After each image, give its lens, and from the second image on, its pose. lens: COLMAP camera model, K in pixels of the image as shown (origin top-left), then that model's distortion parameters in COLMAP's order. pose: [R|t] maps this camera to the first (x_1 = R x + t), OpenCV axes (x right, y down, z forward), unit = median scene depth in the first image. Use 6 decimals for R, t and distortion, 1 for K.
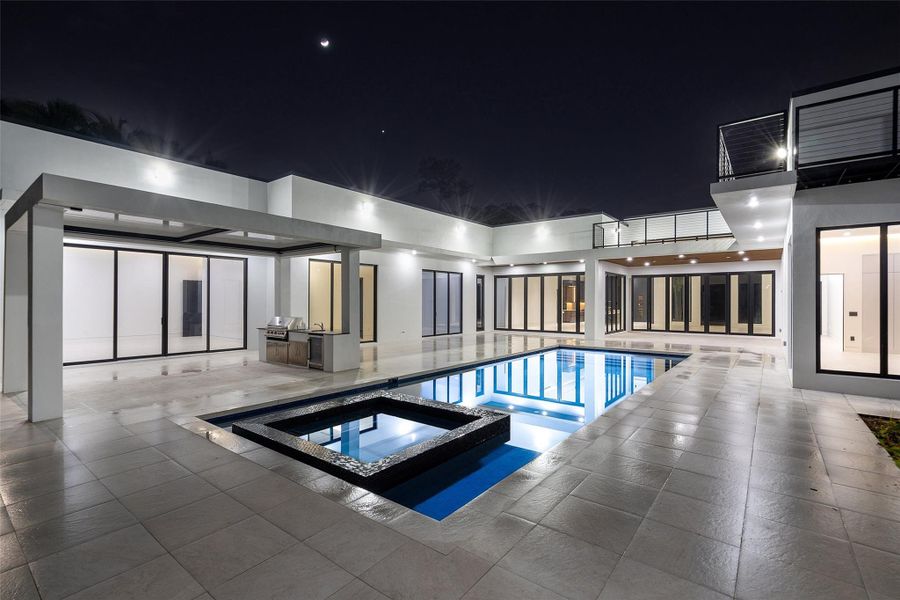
lens RADIAL K [[413.4, 0, 450.0], [0, 413.4, 300.0], [0, 0, 1]] dist [-0.000022, 0.000159]
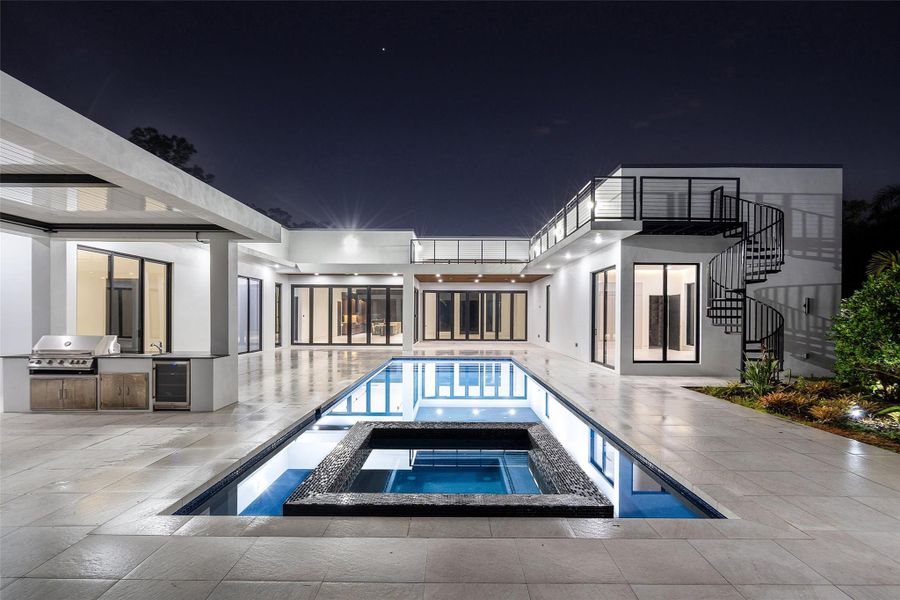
lens RADIAL K [[411.8, 0, 450.3], [0, 411.8, 318.5], [0, 0, 1]] dist [-0.003268, -0.000112]
pose [[0.792802, -0.002461, 0.609474, -0.184909], [-0.005694, 0.999918, 0.011445, 0.002729], [-0.609452, -0.012545, 0.792724, 0.095207]]
